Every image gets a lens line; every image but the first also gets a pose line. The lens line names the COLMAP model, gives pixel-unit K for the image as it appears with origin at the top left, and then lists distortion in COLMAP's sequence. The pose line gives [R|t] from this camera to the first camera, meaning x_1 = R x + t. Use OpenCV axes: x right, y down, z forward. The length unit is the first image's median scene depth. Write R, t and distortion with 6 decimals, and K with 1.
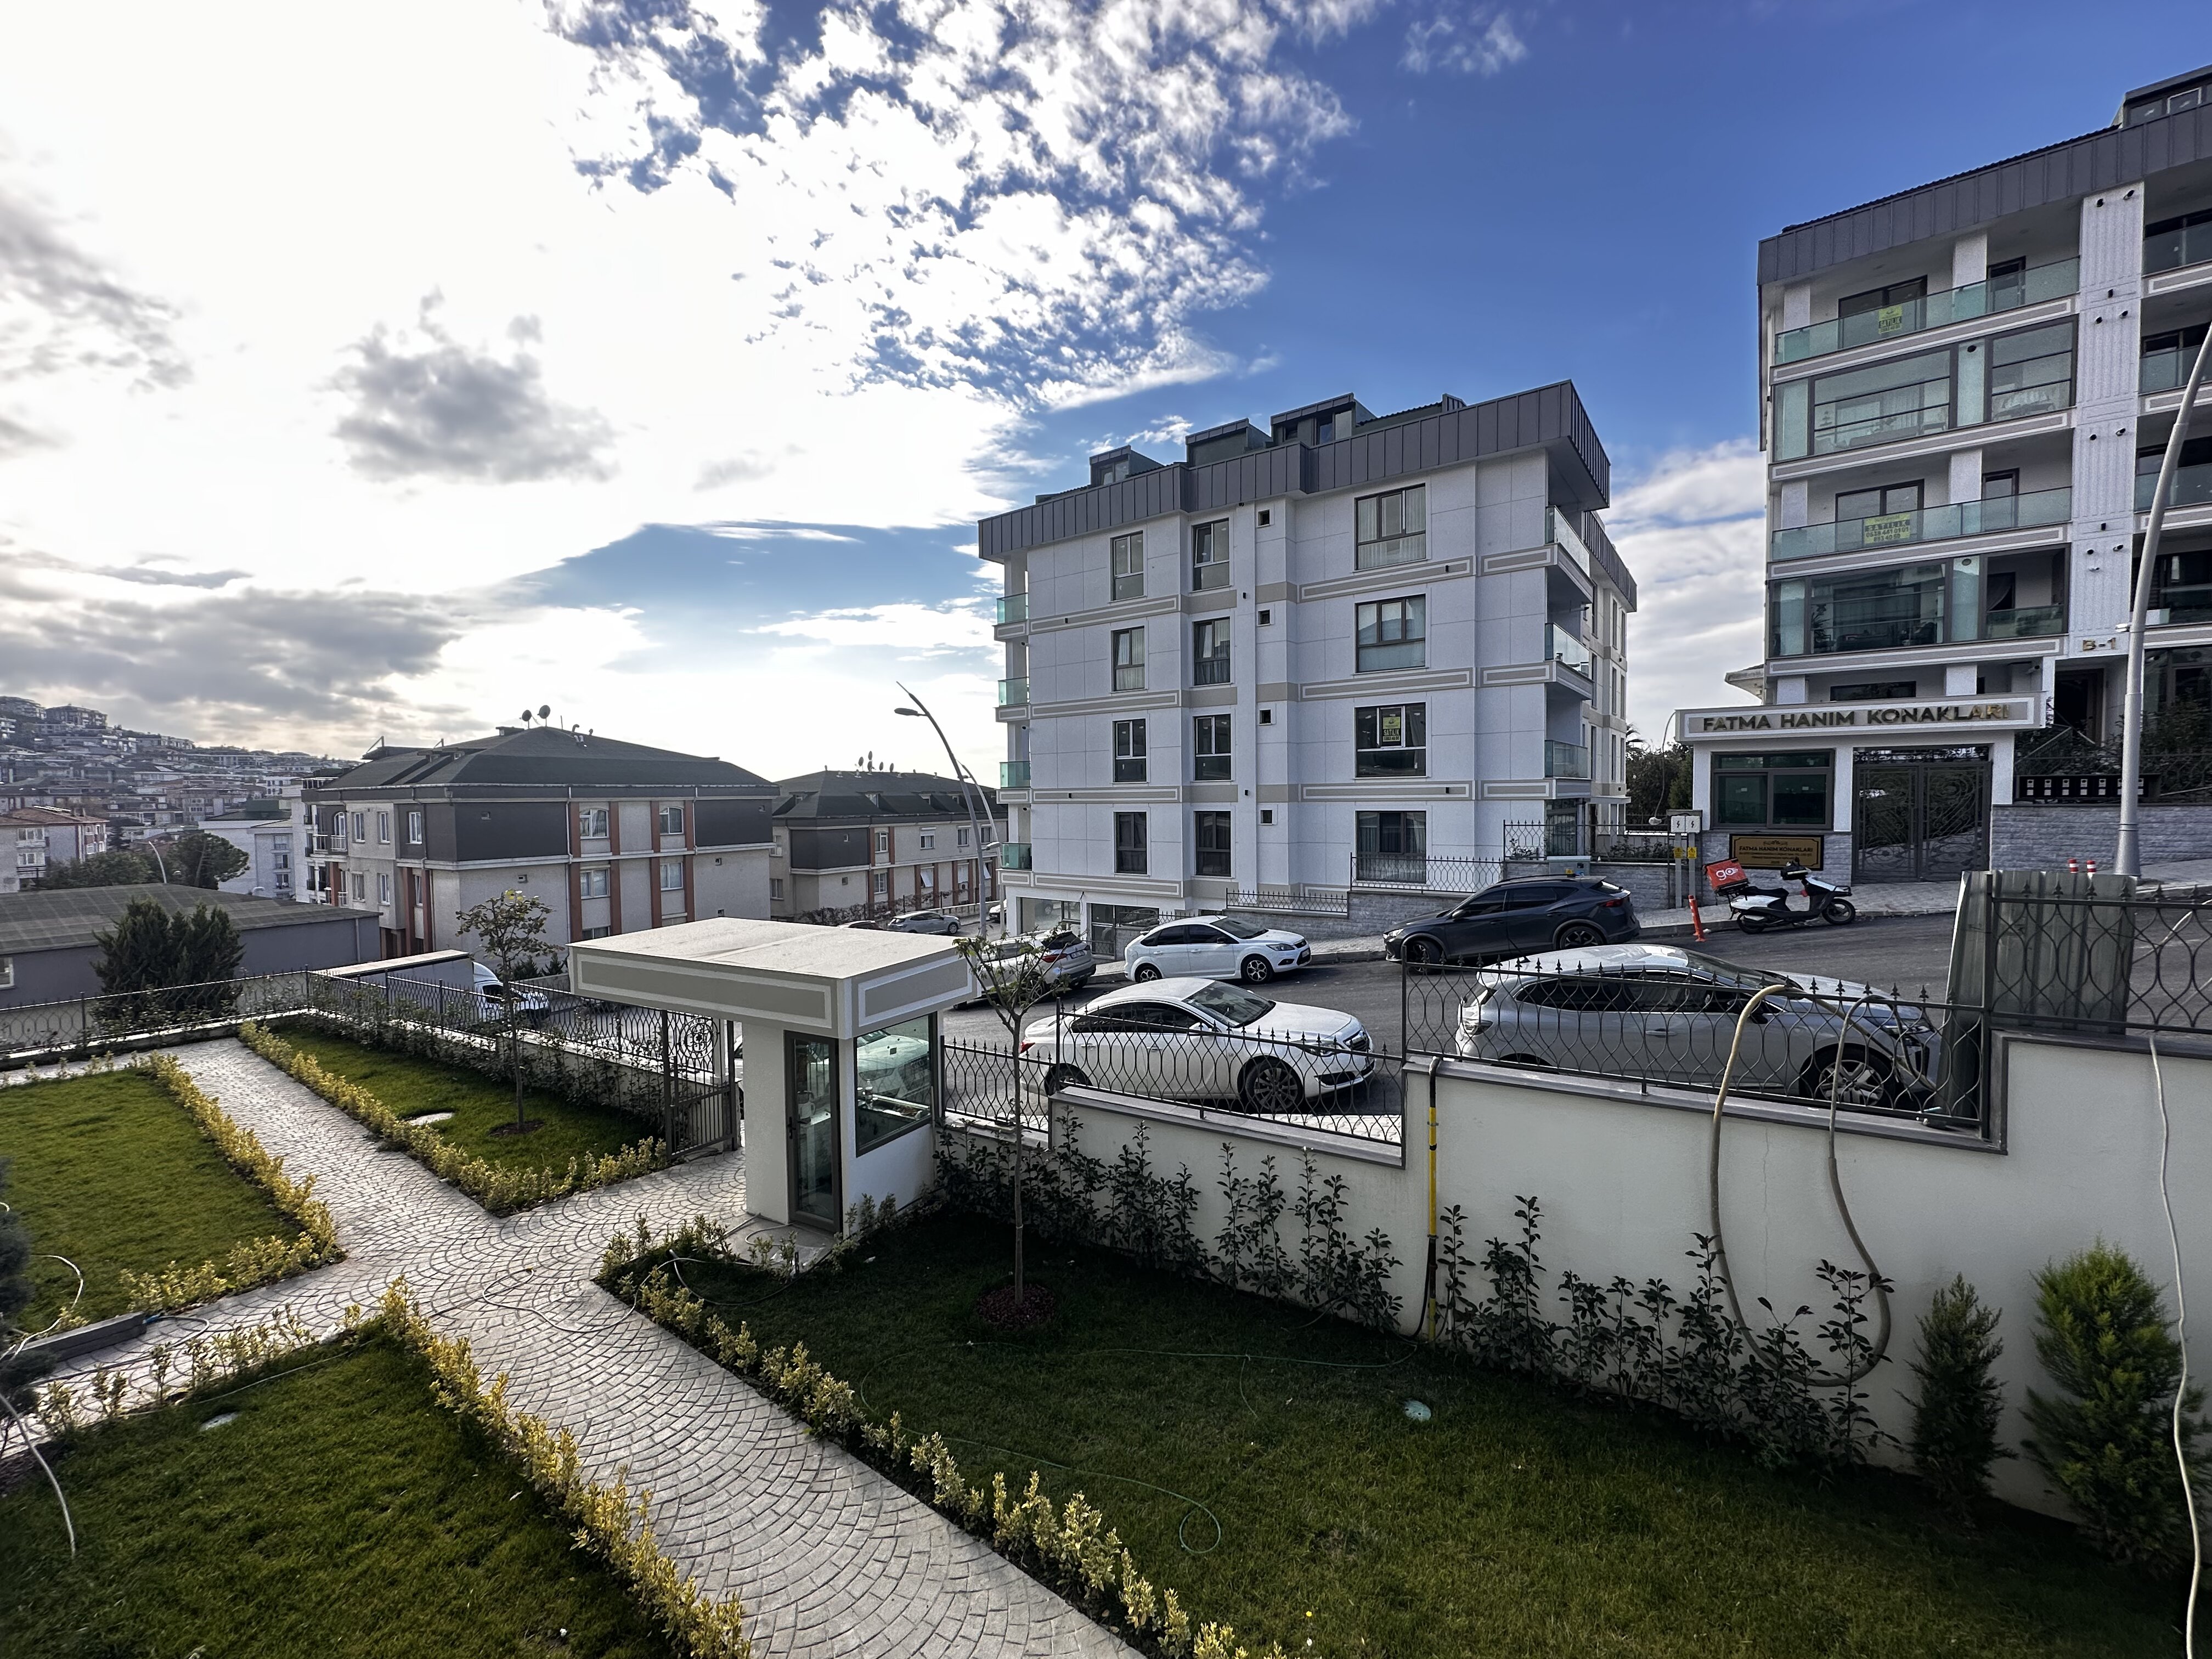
lens RADIAL K [[881.8, 0, 1106.5], [0, 881.8, 825.6], [0, 0, 1]] dist [-0.000835, 0.000396]
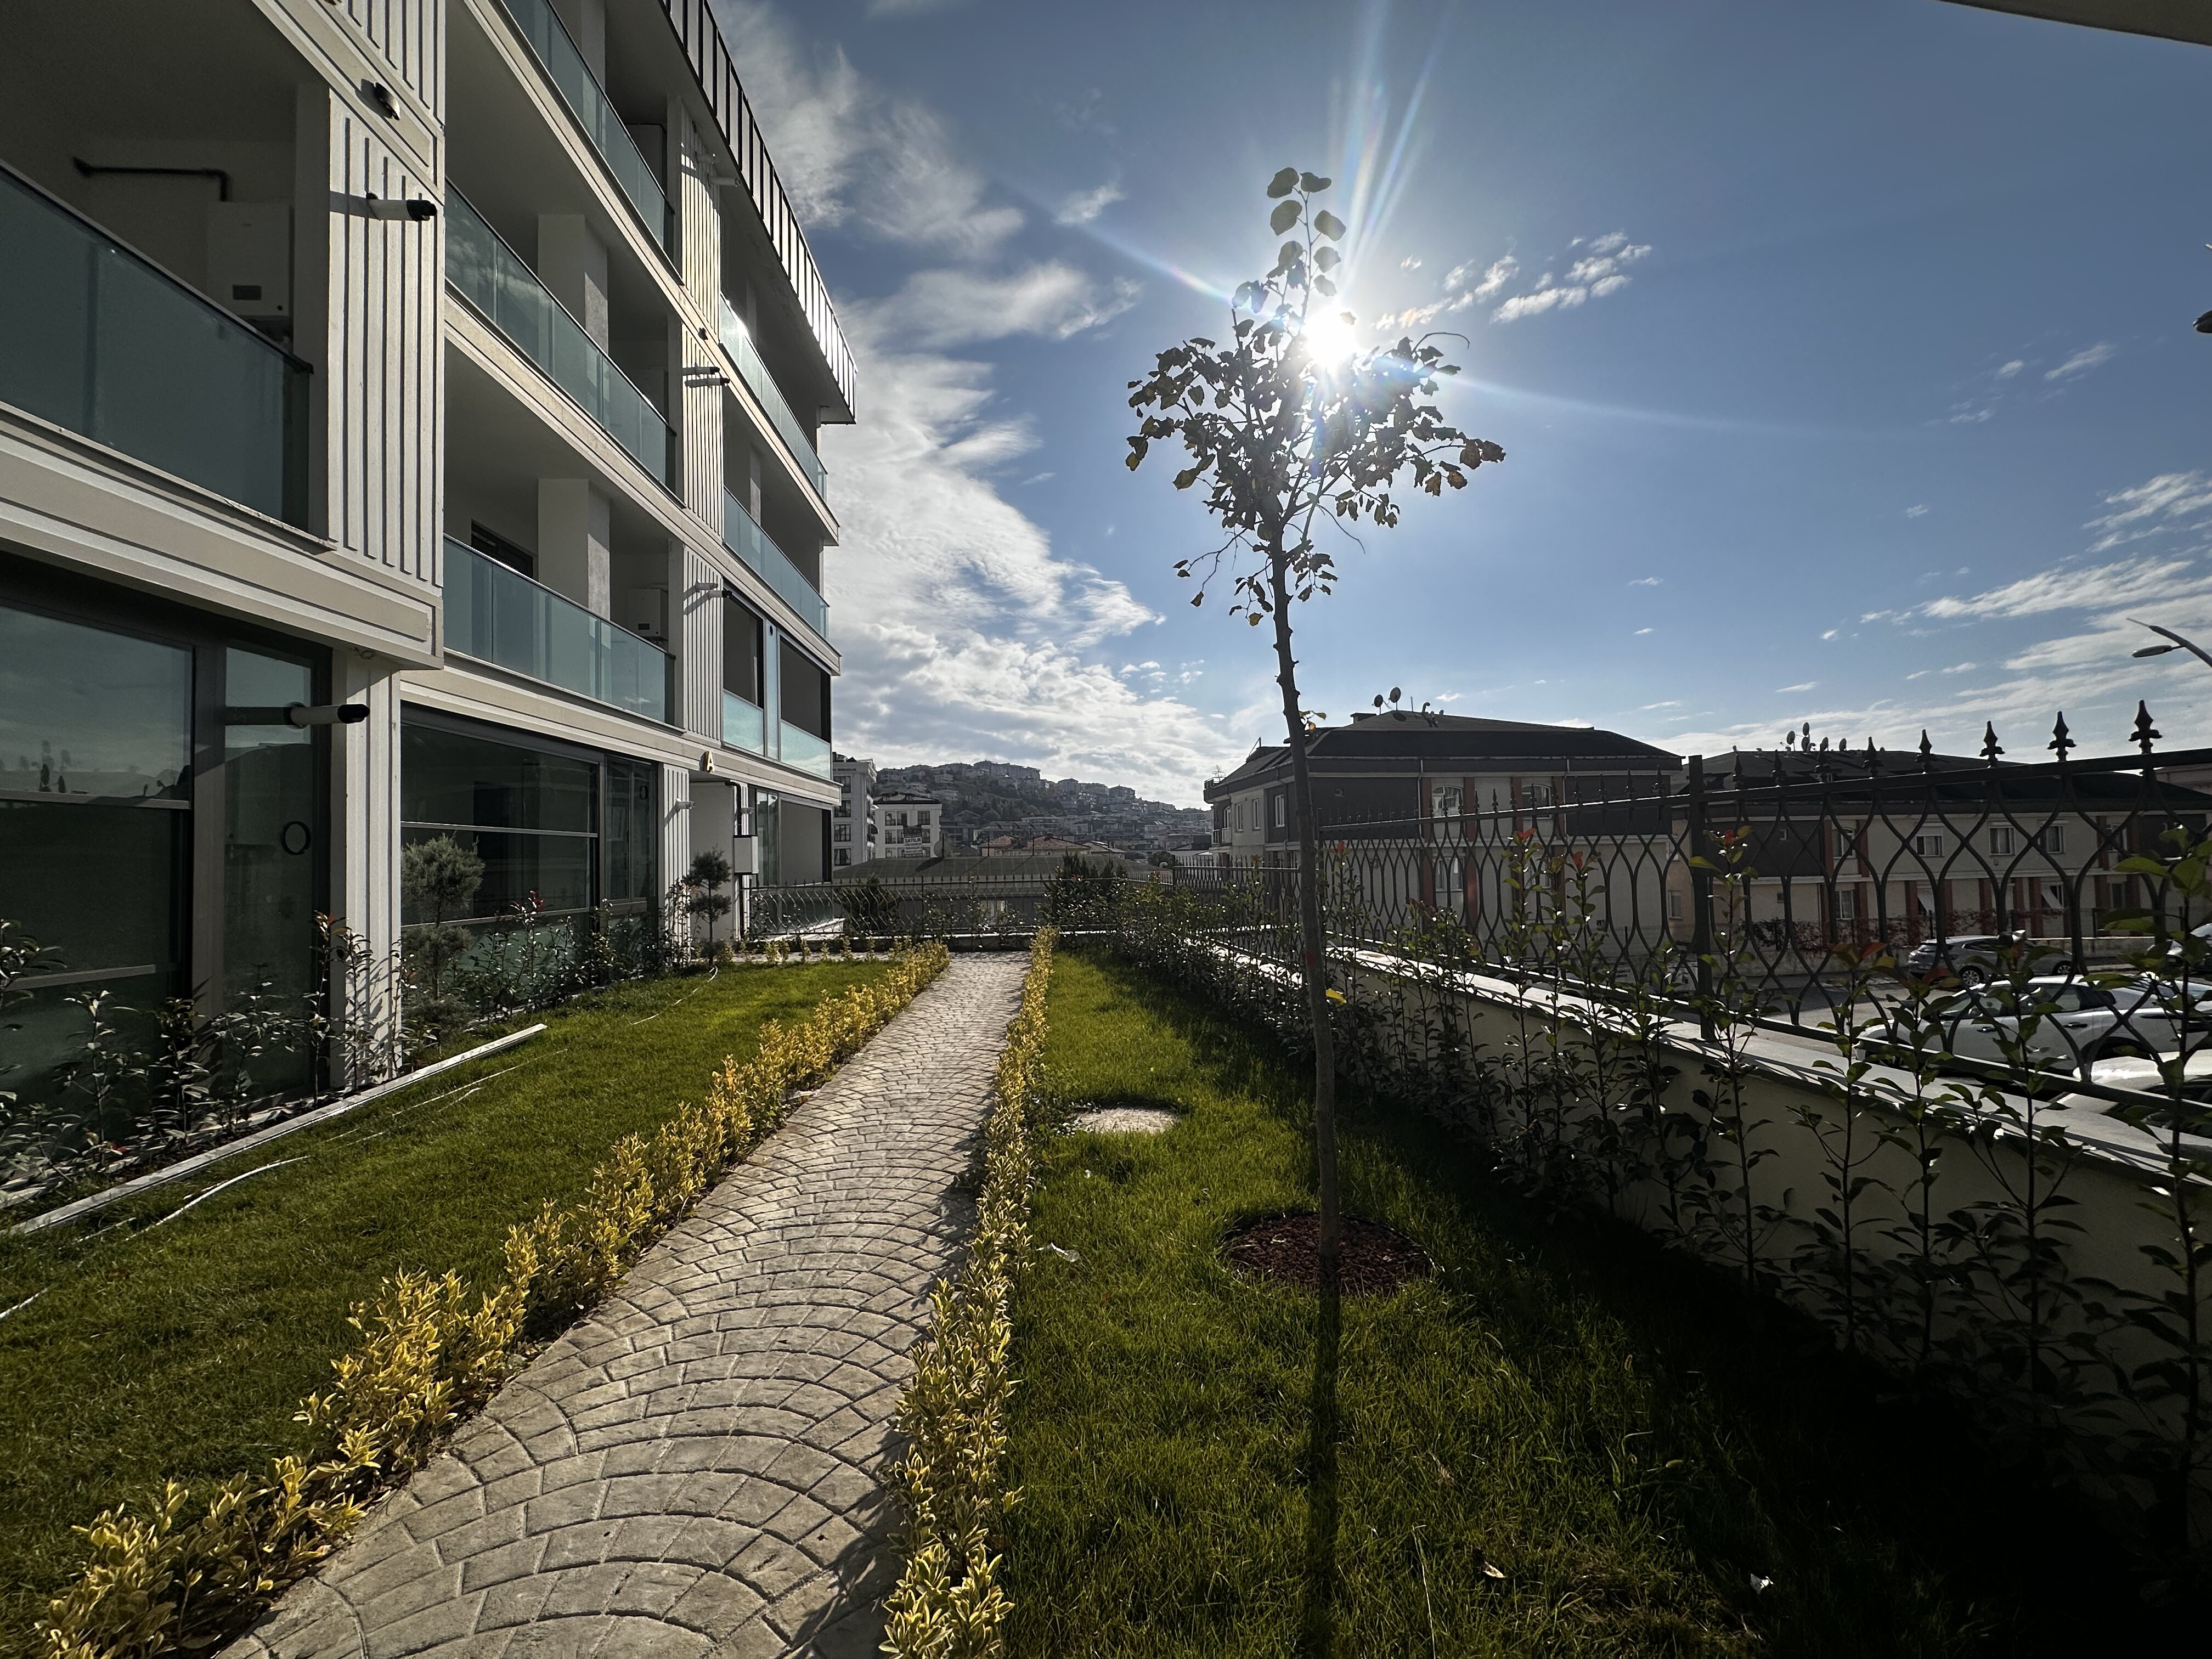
lens RADIAL K [[881.8, 0, 1106.5], [0, 881.8, 825.6], [0, 0, 1]] dist [-0.000835, 0.000396]
pose [[0.635257, -0.025577, -0.771877, -0.393779], [-0.014918, 0.998859, -0.045375, 0.183283], [0.772157, 0.040340, 0.634150, 0.609118]]
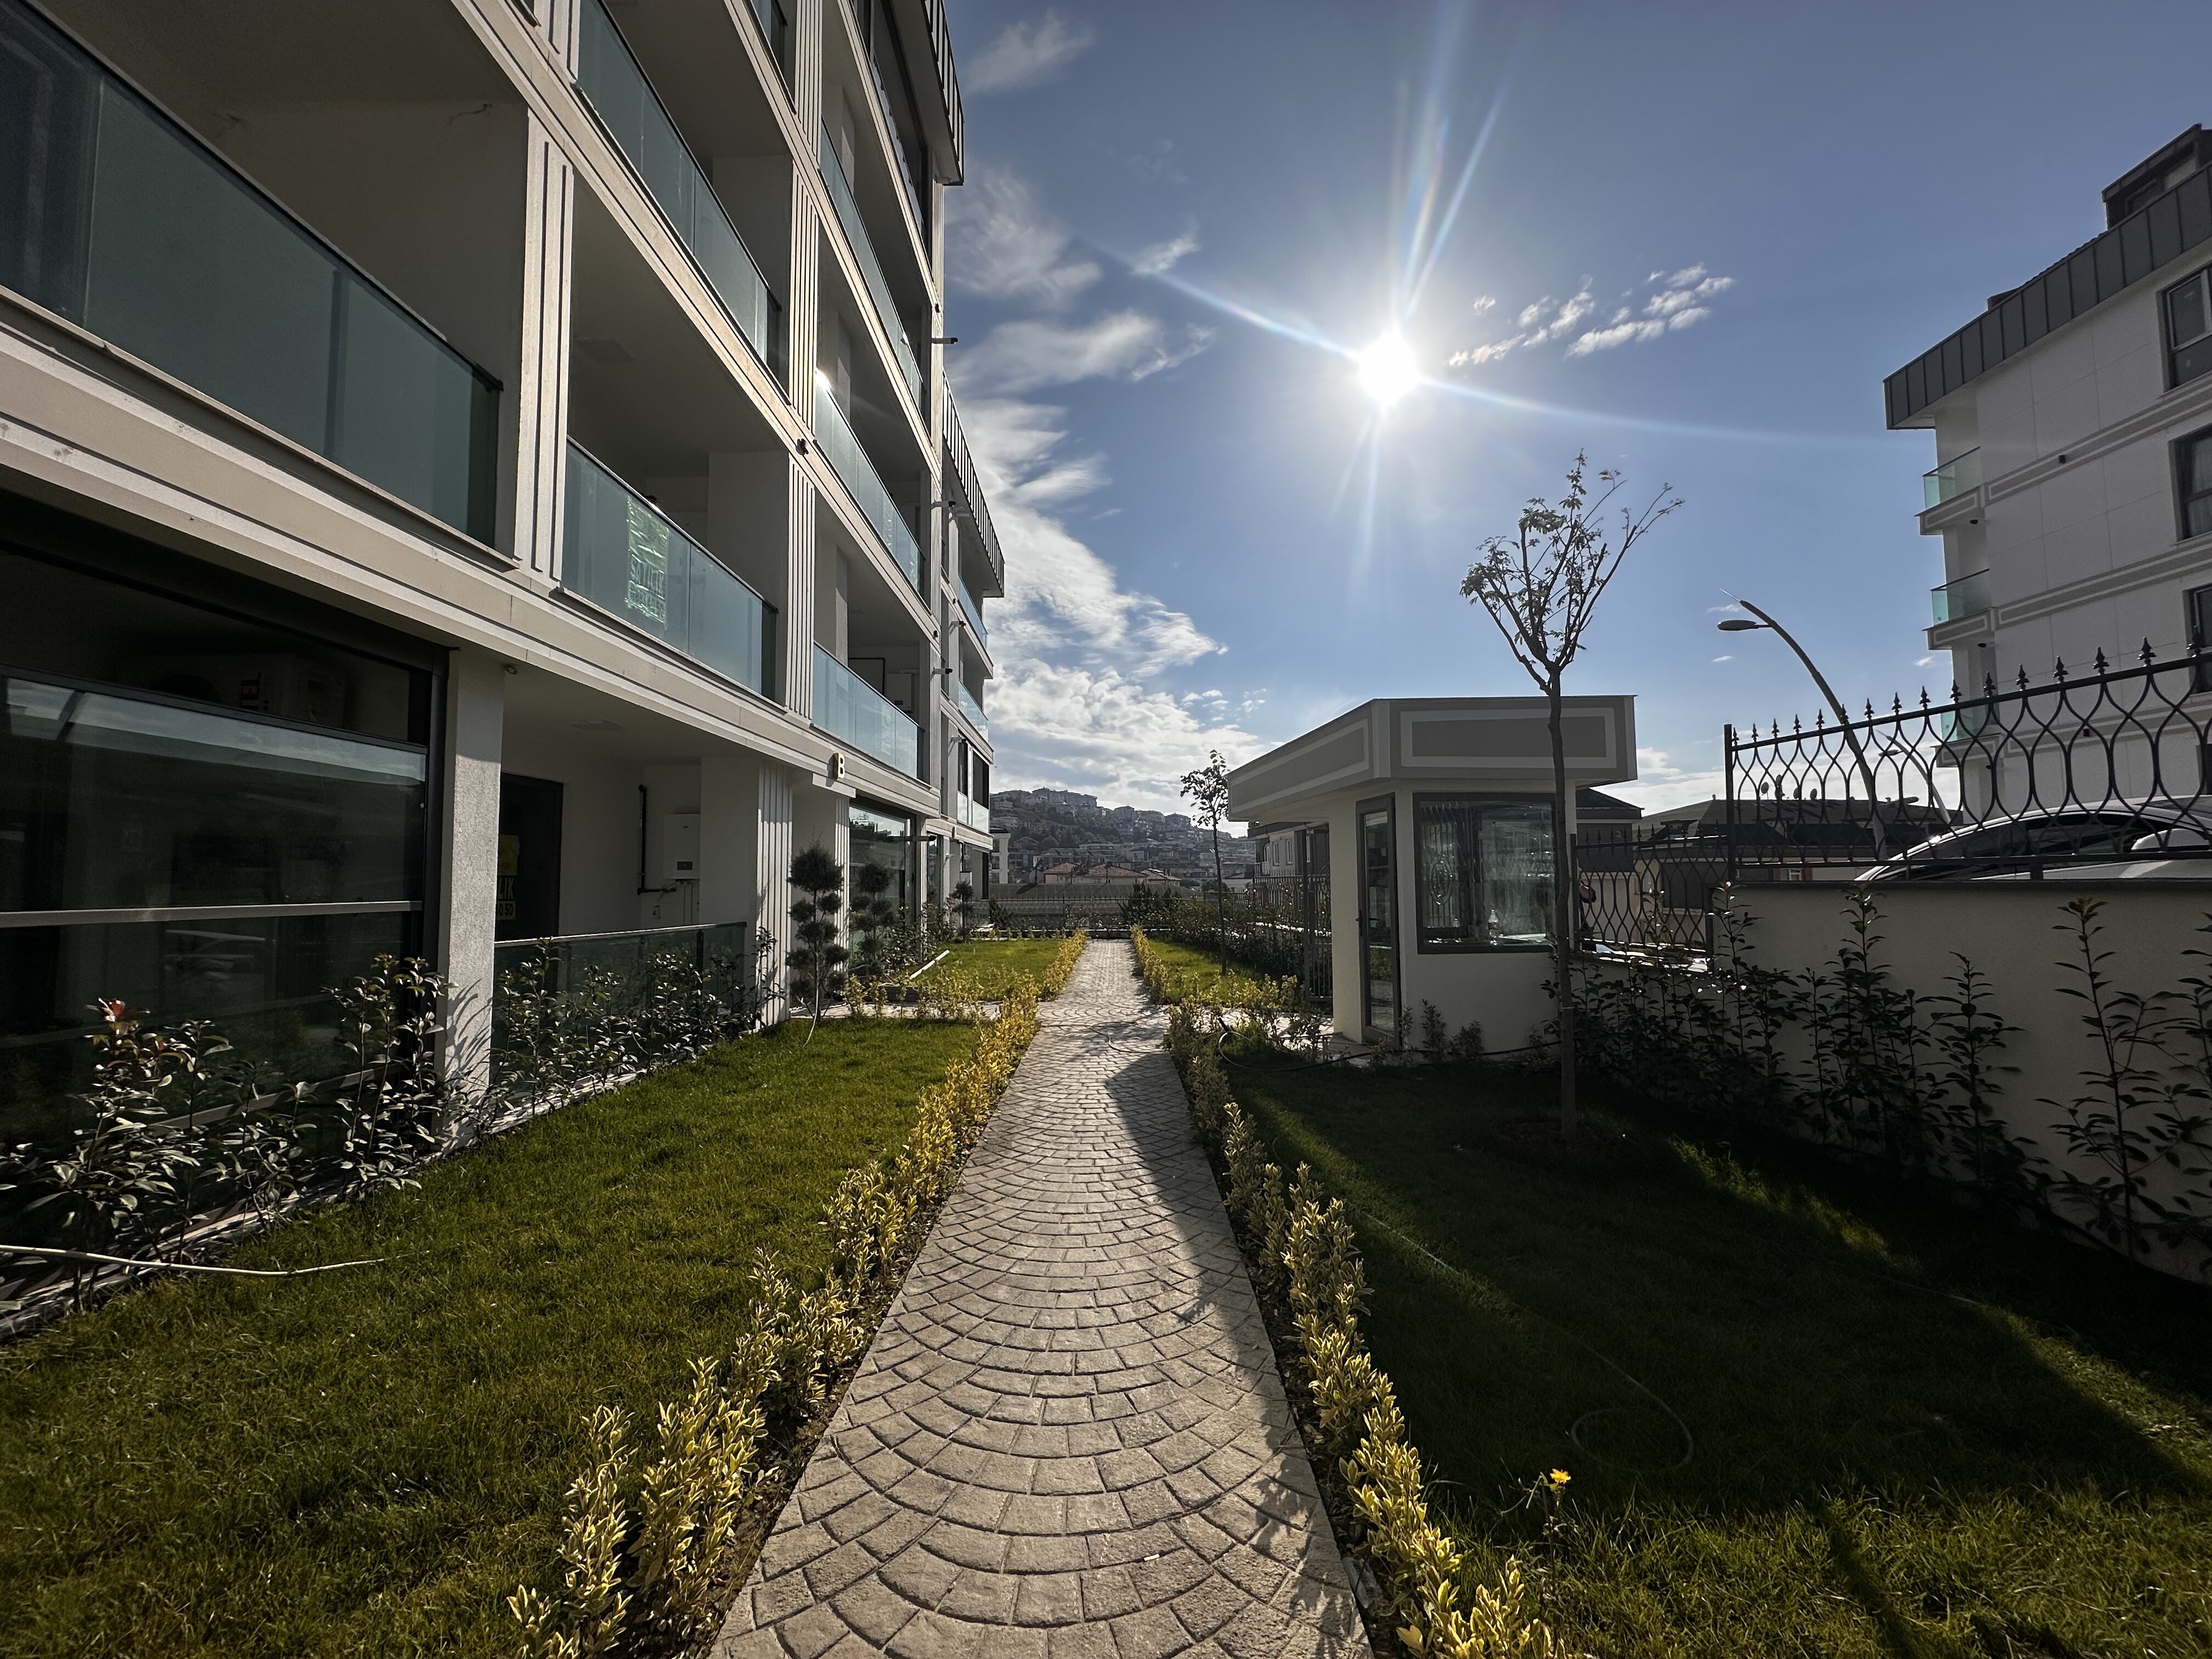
lens RADIAL K [[881.8, 0, 1106.5], [0, 881.8, 825.6], [0, 0, 1]] dist [-0.000835, 0.000396]
pose [[0.585804, -0.042838, -0.809320, 0.105089], [-0.029511, 0.996812, -0.074124, 0.186764], [0.809915, 0.067306, 0.582672, 0.181283]]
